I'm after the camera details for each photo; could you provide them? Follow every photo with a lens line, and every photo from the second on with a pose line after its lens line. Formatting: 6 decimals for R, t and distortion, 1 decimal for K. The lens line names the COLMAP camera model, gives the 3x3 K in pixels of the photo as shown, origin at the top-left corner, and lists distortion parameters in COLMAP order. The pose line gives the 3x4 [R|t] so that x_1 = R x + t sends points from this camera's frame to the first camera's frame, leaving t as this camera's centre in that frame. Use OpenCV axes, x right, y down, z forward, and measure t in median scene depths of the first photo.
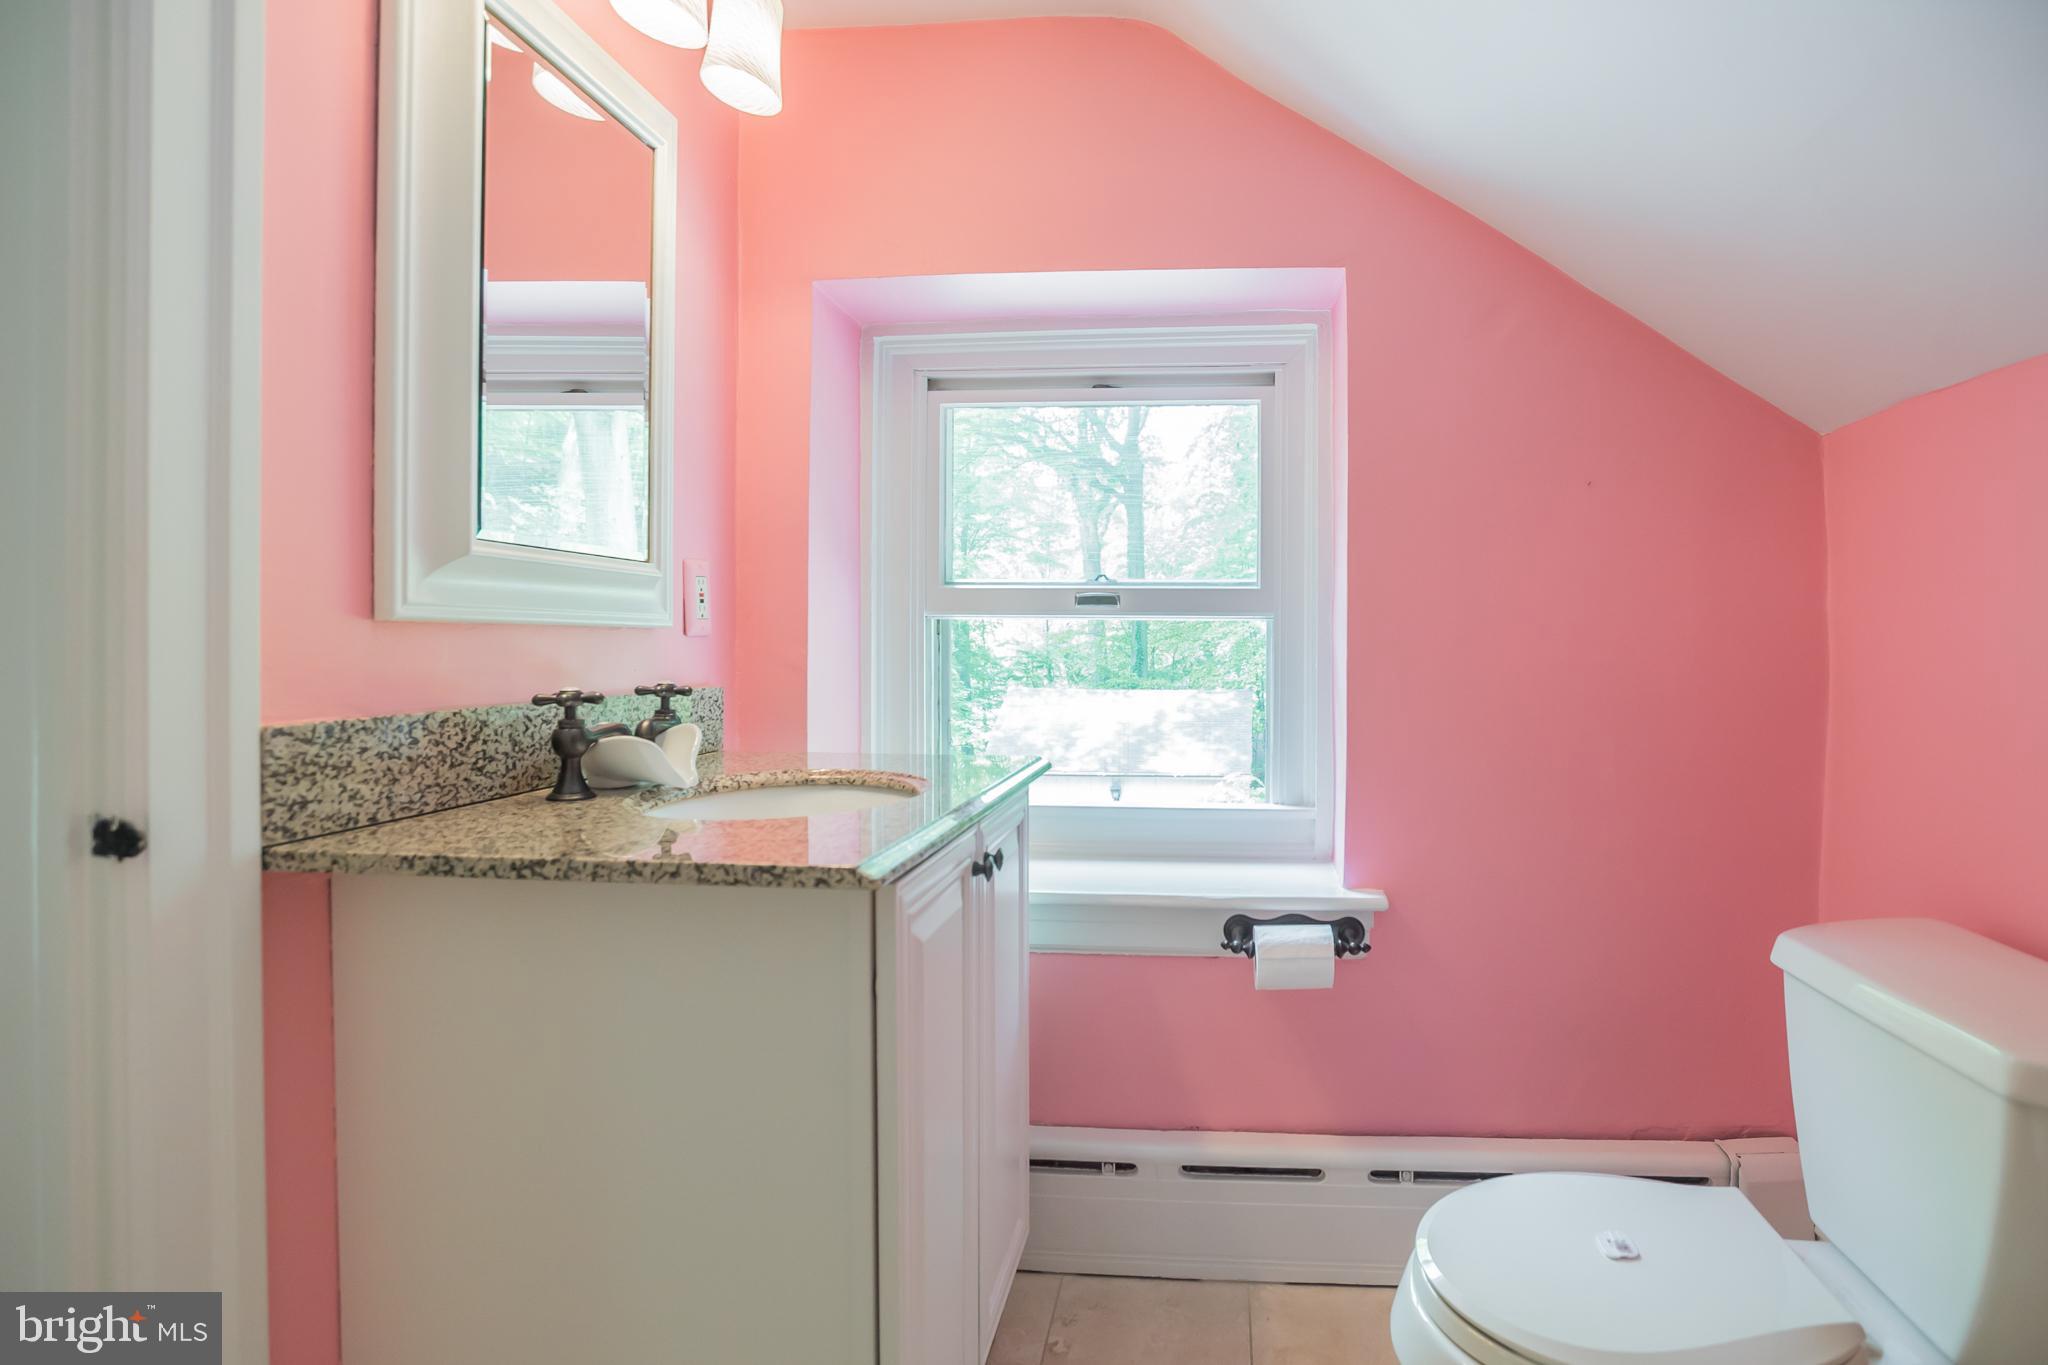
lens RADIAL K [[953.4, 0, 1029.6], [0, 953.4, 631.5], [0, 0, 1]] dist [-0.021245, 0.000418]
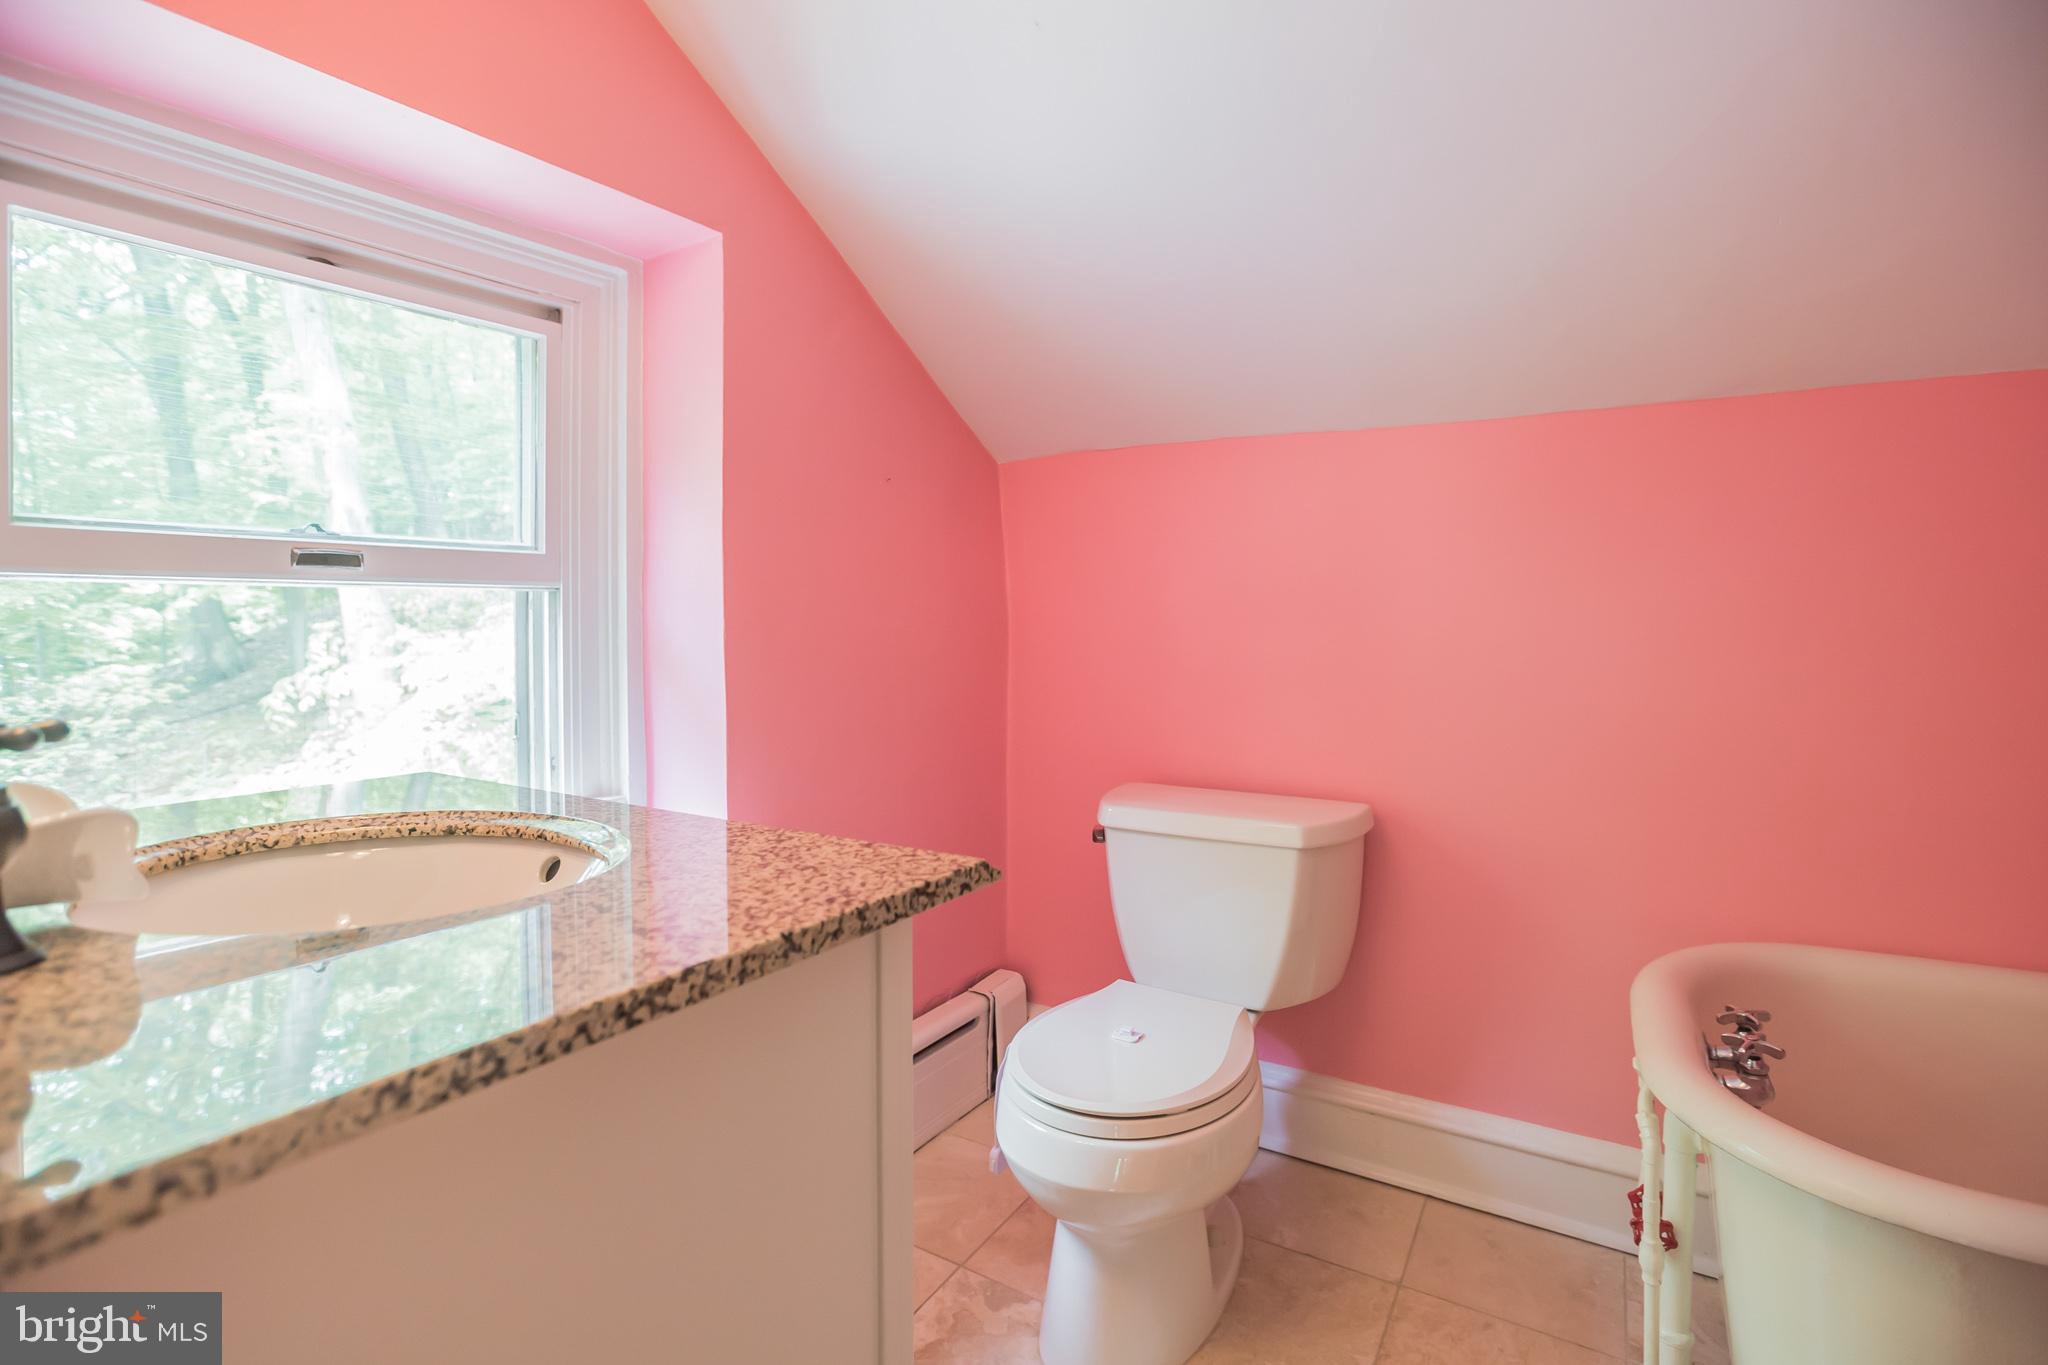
lens RADIAL K [[980.0, 0, 1027.2], [0, 980.0, 641.7], [0, 0, 1]] dist [-0.014135, 0.000243]
pose [[0.466580, -0.029486, 0.883987, -0.936650], [-0.000204, 0.999441, 0.033445, 0.013076], [-0.884479, -0.015785, 0.466313, 0.528581]]
